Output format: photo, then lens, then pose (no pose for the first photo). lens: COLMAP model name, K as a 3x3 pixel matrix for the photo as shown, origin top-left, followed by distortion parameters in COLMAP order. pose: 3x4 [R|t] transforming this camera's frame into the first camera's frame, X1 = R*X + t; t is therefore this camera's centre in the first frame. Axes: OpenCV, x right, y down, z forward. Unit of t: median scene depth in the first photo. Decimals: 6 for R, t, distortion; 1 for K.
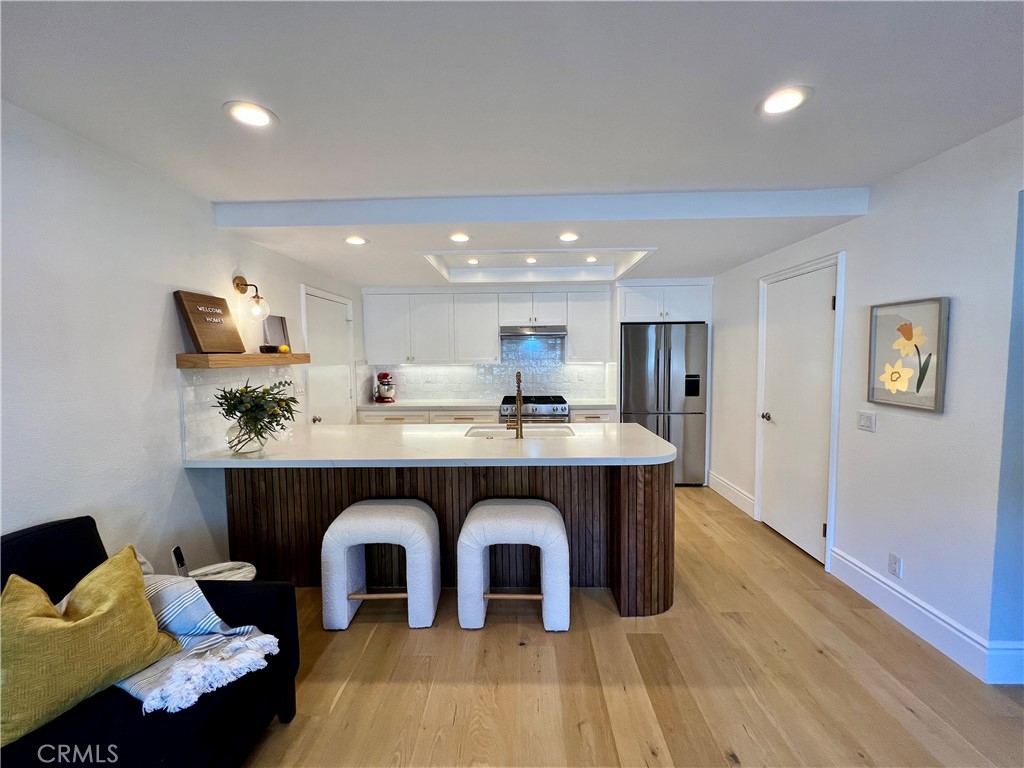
lens RADIAL K [[408.6, 0, 511.5], [0, 408.6, 380.2], [0, 0, 1]] dist [-0.001569, -0.000023]
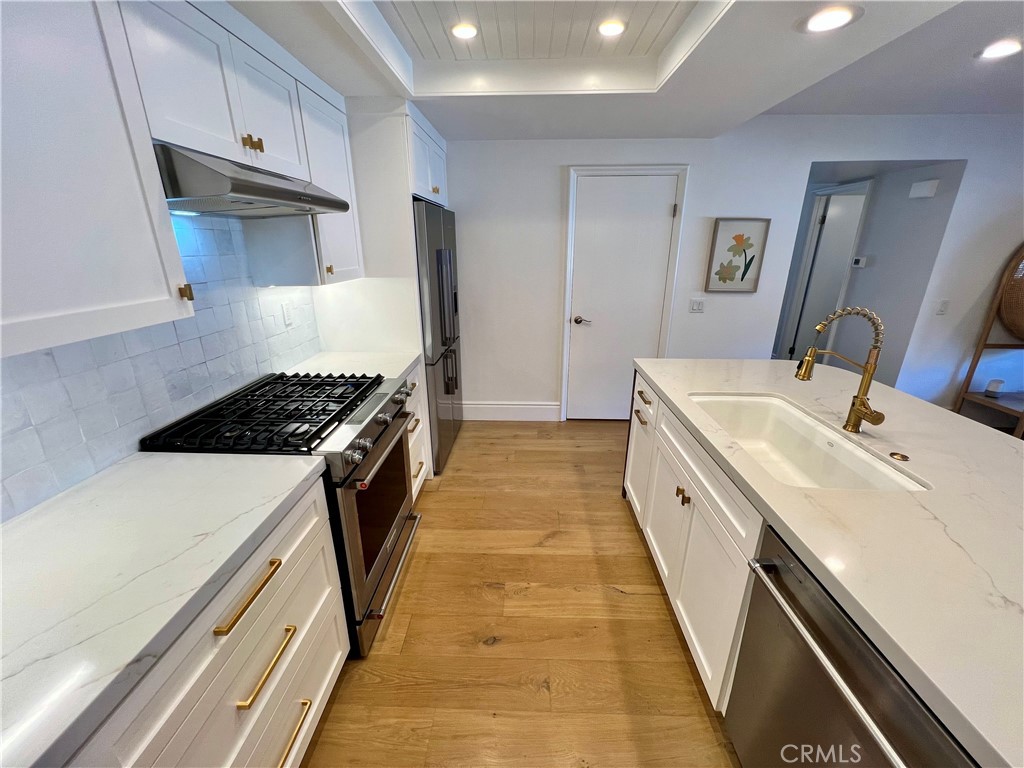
lens RADIAL K [[408.6, 0, 511.5], [0, 408.6, 380.2], [0, 0, 1]] dist [-0.001569, -0.000023]
pose [[0.002337, -0.311858, 0.950126, -0.286860], [0.063879, 0.948235, 0.311080, -0.071376], [-0.997955, 0.059966, 0.022138, 0.864193]]
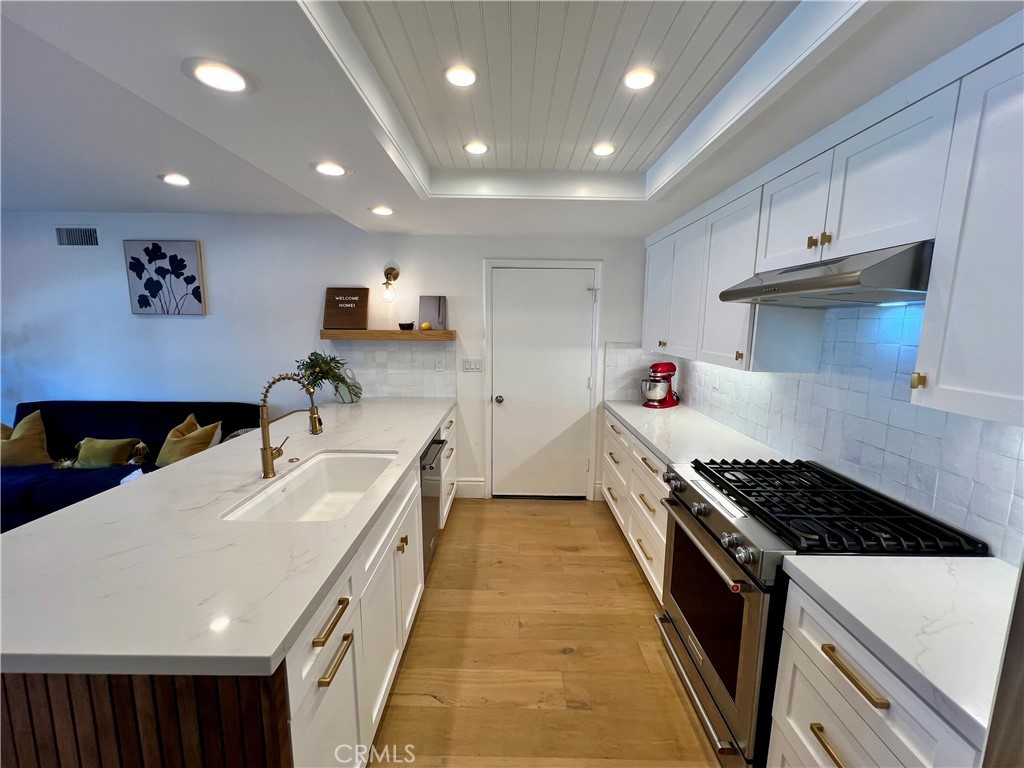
lens RADIAL K [[408.6, 0, 511.5], [0, 408.6, 380.2], [0, 0, 1]] dist [-0.001569, -0.000023]
pose [[0.029851, 0.152129, -0.987910, 0.379131], [-0.076387, 0.985807, 0.149497, -0.078071], [0.996631, 0.071000, 0.041048, 0.807092]]
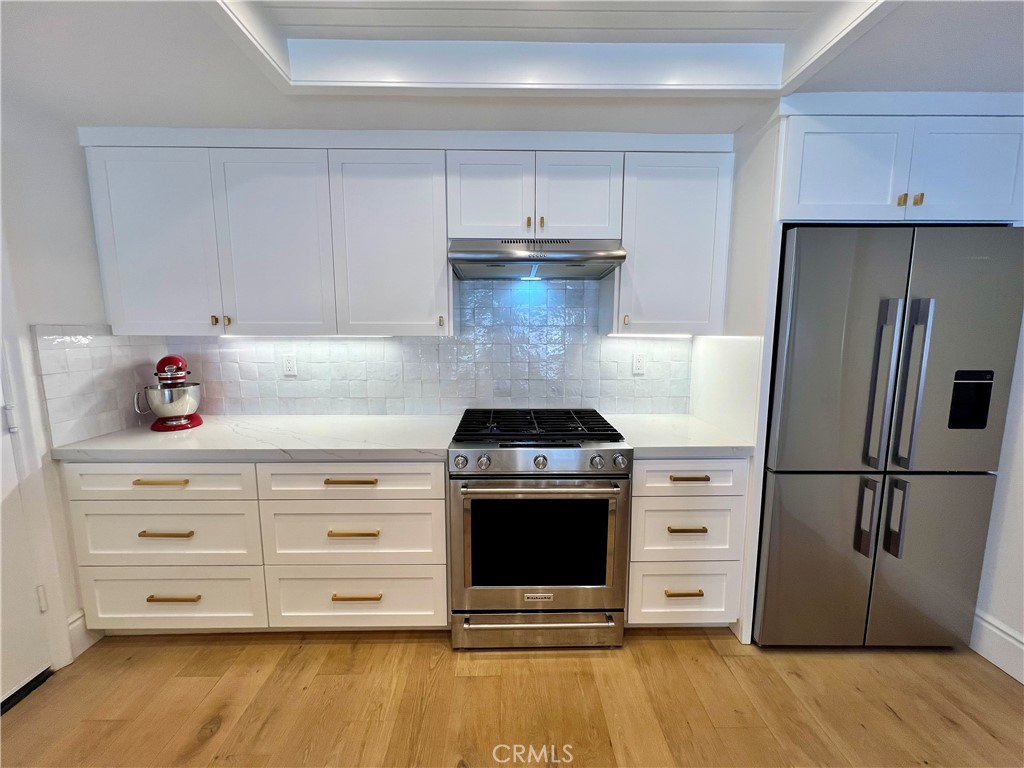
lens RADIAL K [[408.6, 0, 511.5], [0, 408.6, 380.2], [0, 0, 1]] dist [-0.001569, -0.000023]
pose [[0.998789, 0.003611, 0.049063, 0.011911], [-0.006705, 0.997988, 0.063045, -0.023734], [-0.048737, -0.063298, 0.996804, 0.634948]]
